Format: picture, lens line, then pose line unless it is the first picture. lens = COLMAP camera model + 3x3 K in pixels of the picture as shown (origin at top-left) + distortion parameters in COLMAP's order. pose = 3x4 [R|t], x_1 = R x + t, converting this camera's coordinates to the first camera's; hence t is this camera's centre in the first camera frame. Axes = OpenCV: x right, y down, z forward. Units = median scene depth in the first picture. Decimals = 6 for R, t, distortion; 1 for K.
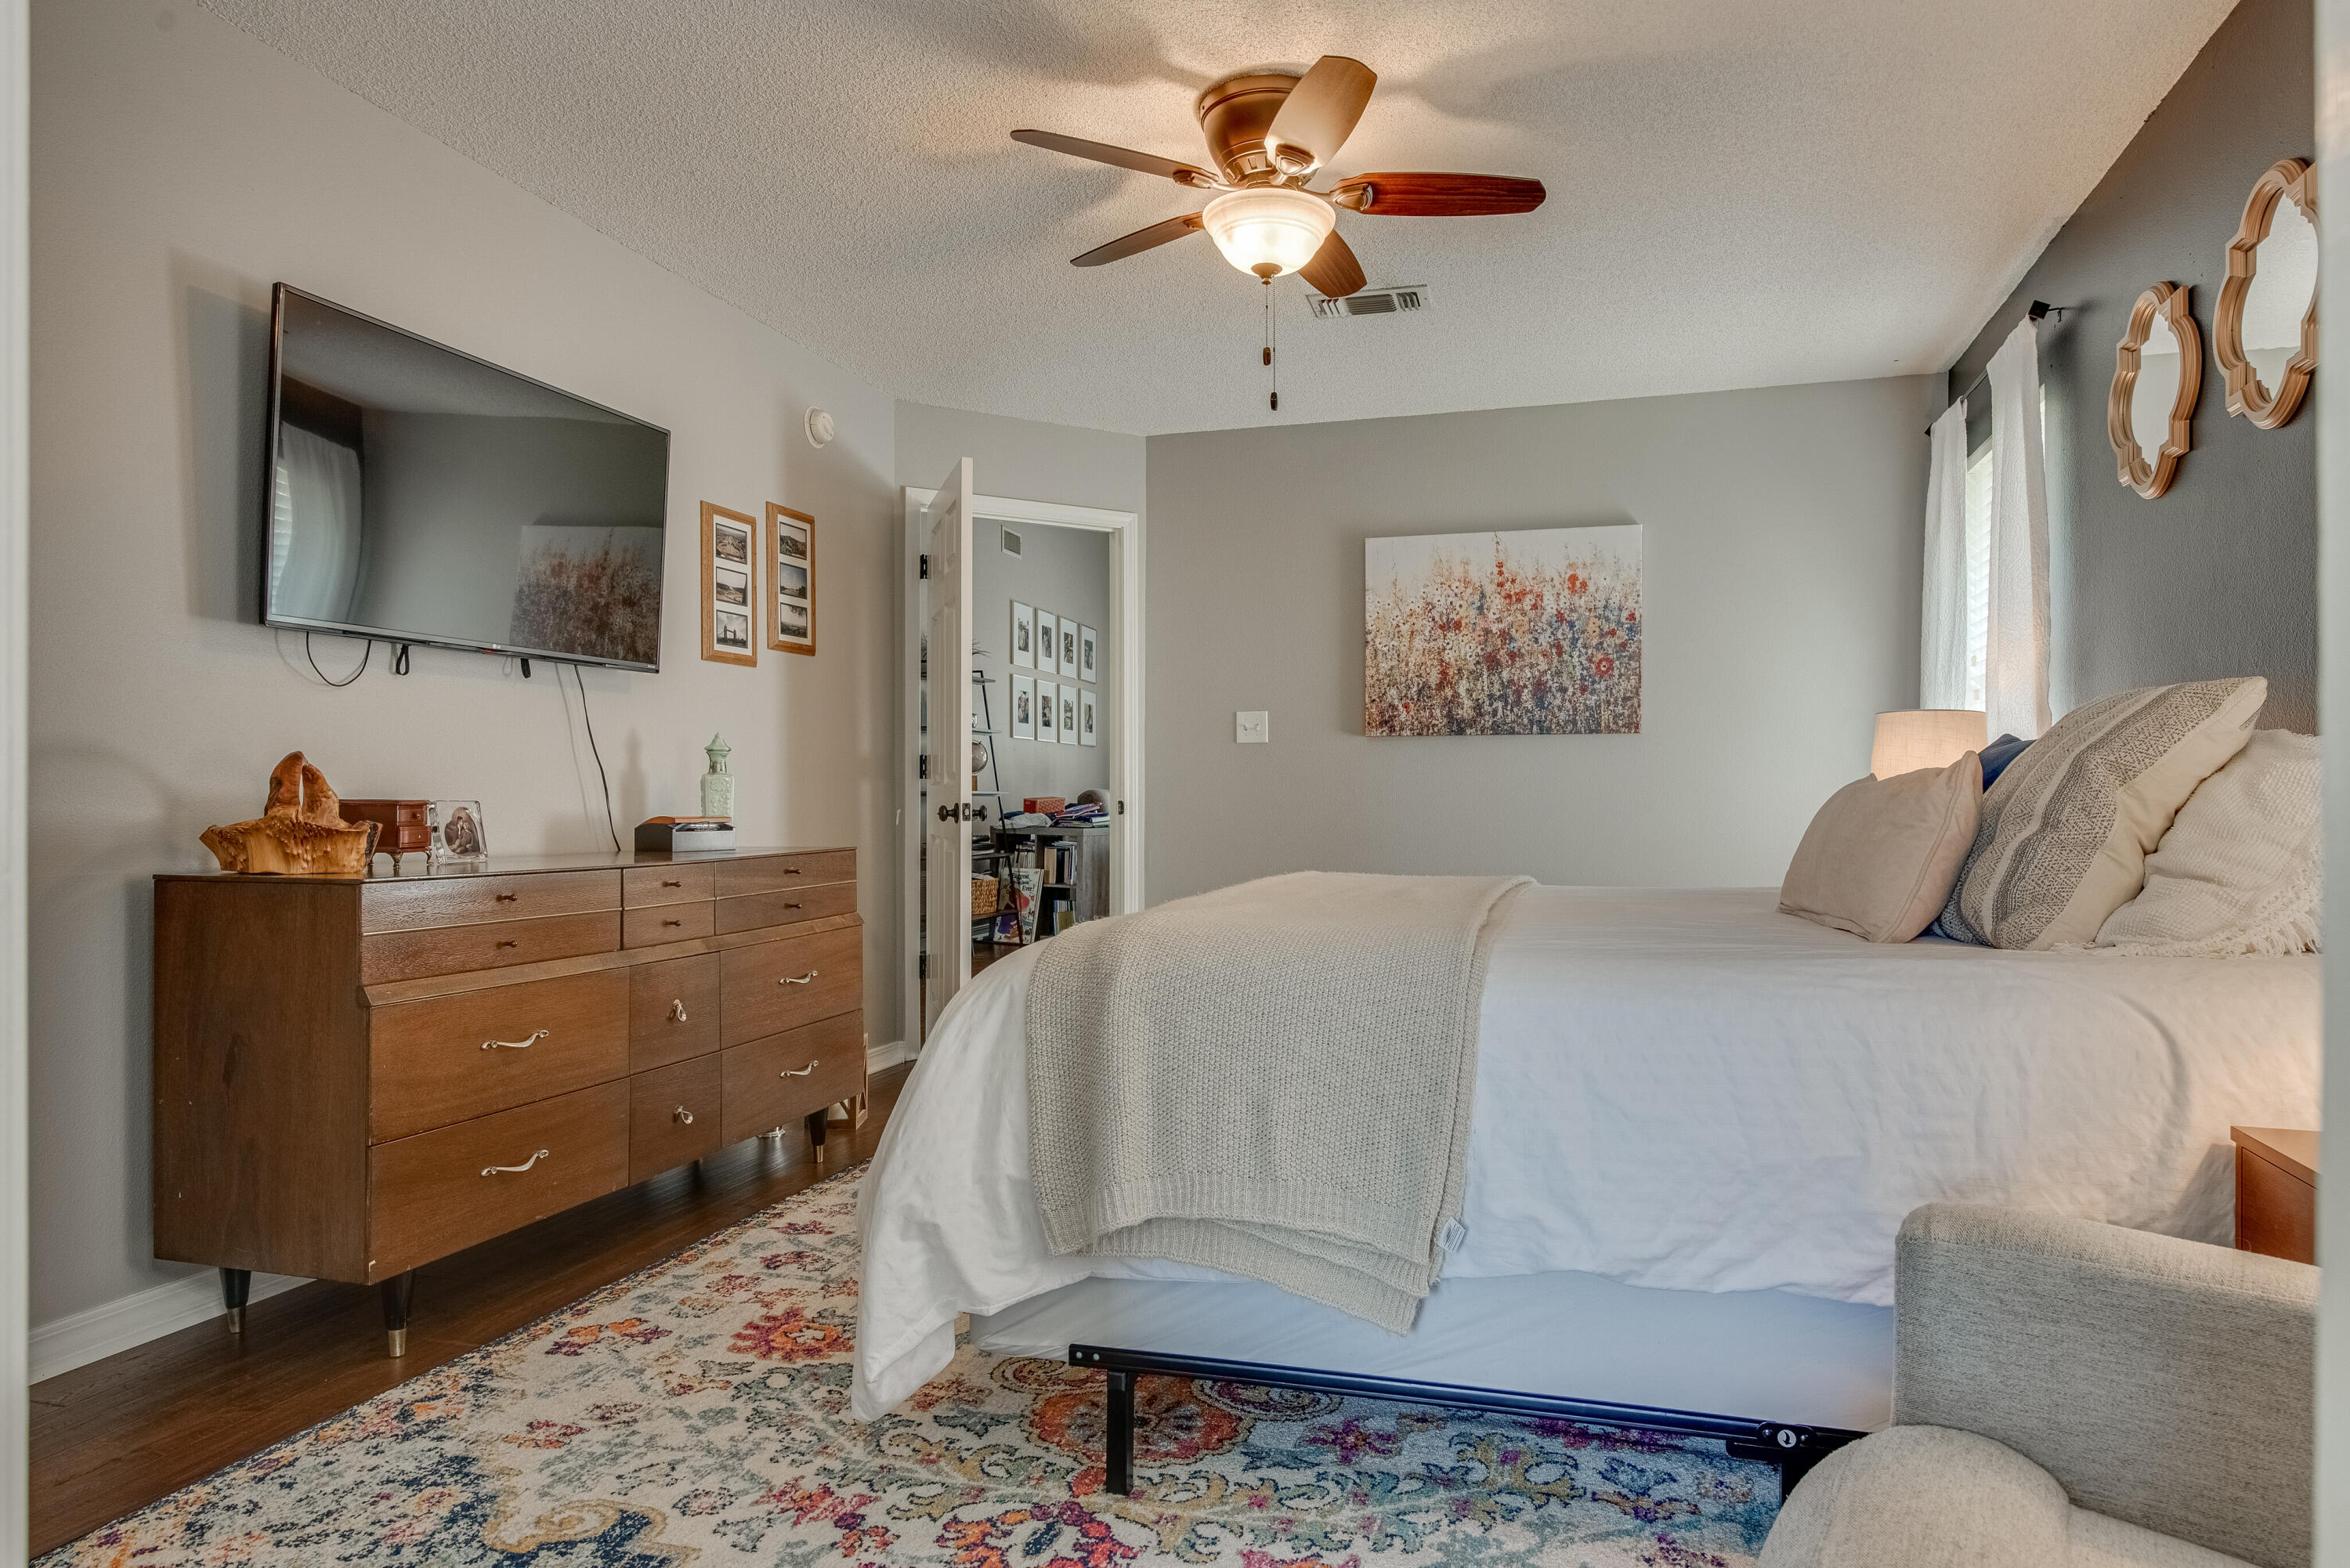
lens RADIAL K [[1411.9, 0, 1196.4], [0, 1411.9, 792.8], [0, 0, 1]] dist [0.004007, 0.000107]
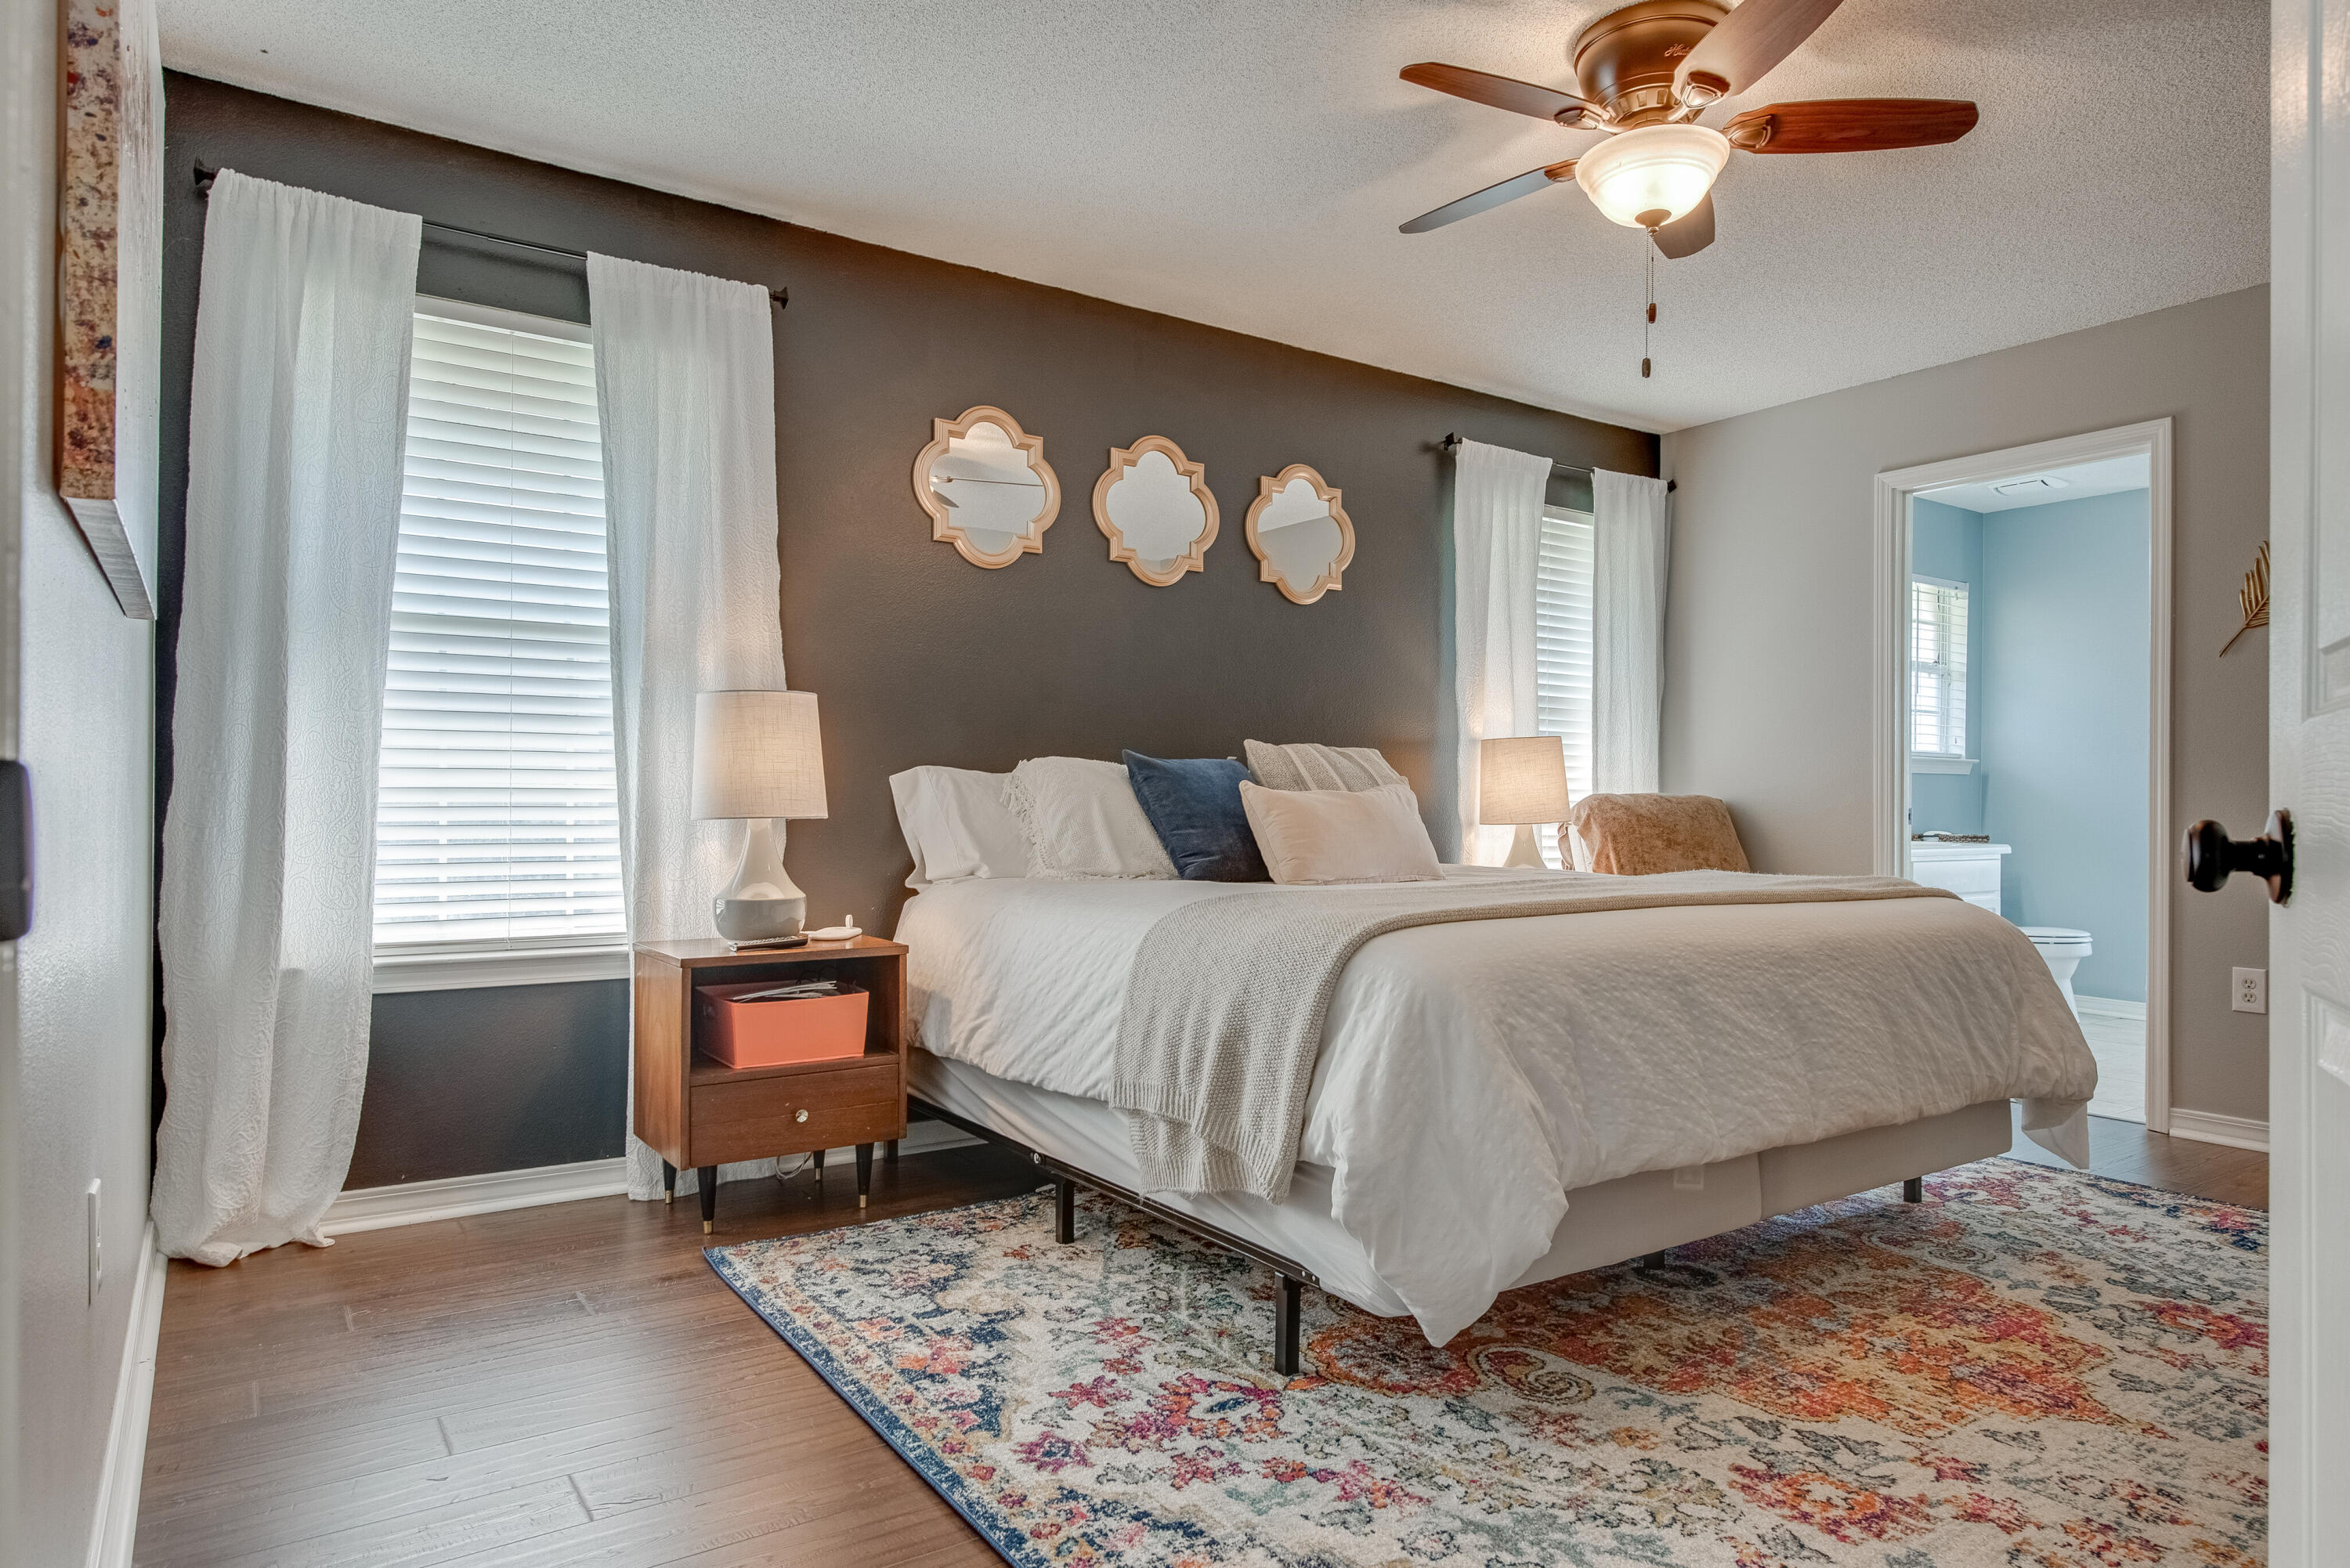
lens RADIAL K [[1411.9, 0, 1196.4], [0, 1411.9, 792.8], [0, 0, 1]] dist [0.004007, 0.000107]
pose [[-0.785849, -0.002901, 0.618412, -0.400398], [-0.011999, 0.999872, -0.010557, 0.017097], [-0.618302, -0.015717, -0.785783, 2.682342]]
